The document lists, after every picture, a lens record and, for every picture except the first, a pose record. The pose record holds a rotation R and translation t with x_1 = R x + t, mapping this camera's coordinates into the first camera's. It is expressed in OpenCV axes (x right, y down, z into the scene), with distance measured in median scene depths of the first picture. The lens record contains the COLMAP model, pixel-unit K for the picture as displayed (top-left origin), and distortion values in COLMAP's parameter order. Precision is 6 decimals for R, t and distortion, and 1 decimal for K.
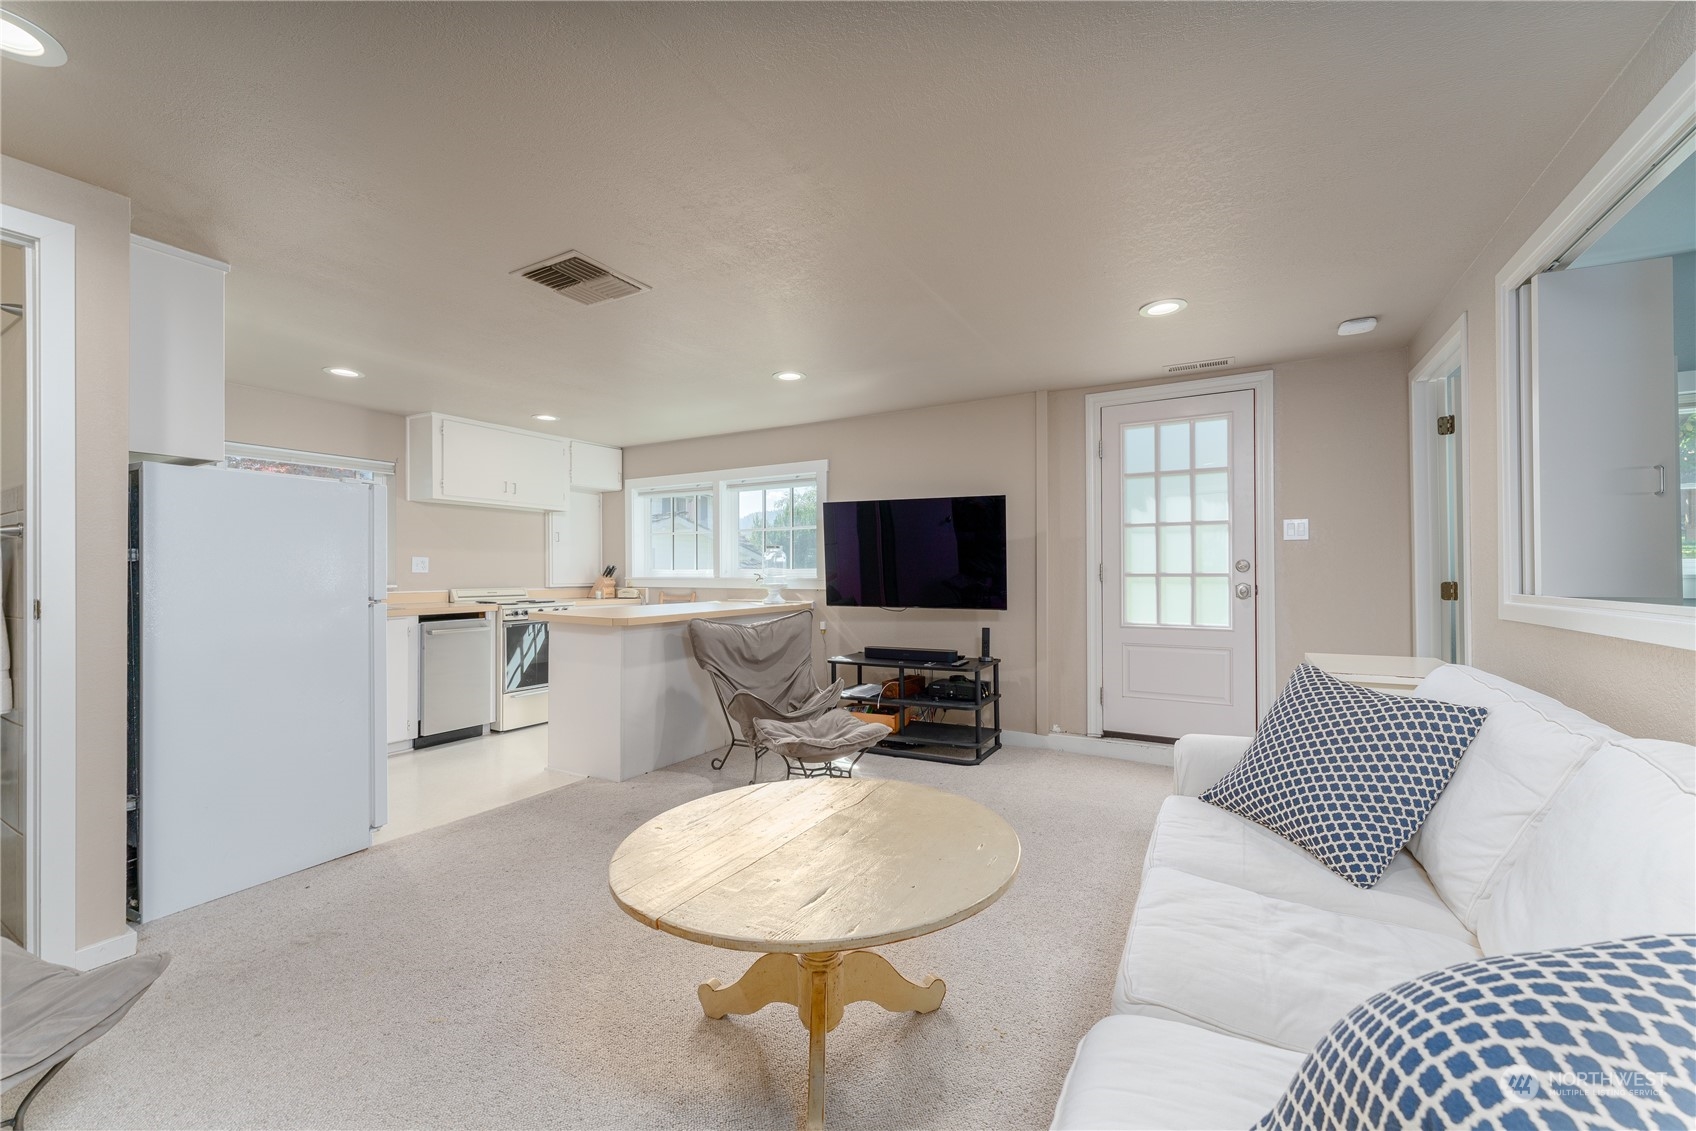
lens RADIAL K [[674.9, 0, 838.7], [0, 674.9, 570.3], [0, 0, 1]] dist [0.000299, 0.001187]
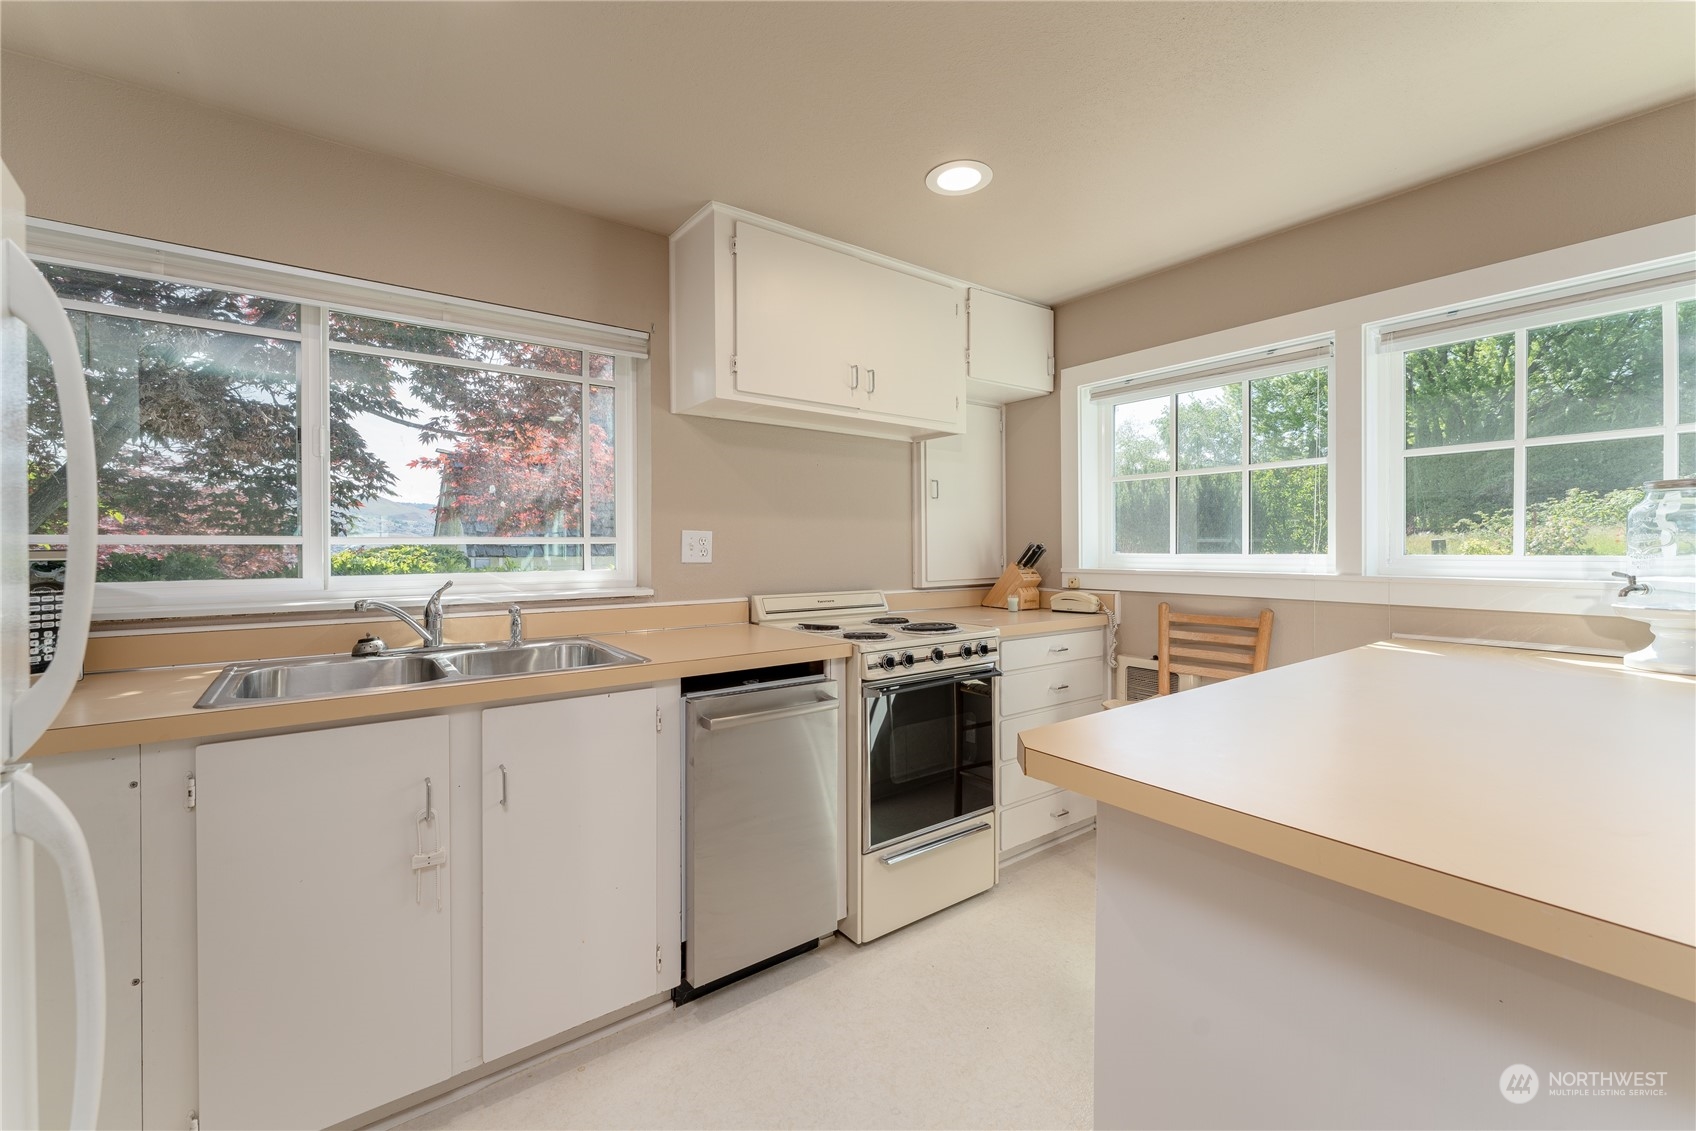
lens RADIAL K [[674.9, 0, 846.4], [0, 674.9, 556.5], [0, 0, 1]] dist [0.000299, 0.001187]
pose [[0.926780, 0.002761, -0.375594, -0.329246], [0.003479, 0.999867, 0.015935, -0.008071], [0.375588, -0.016075, 0.926647, 0.574945]]
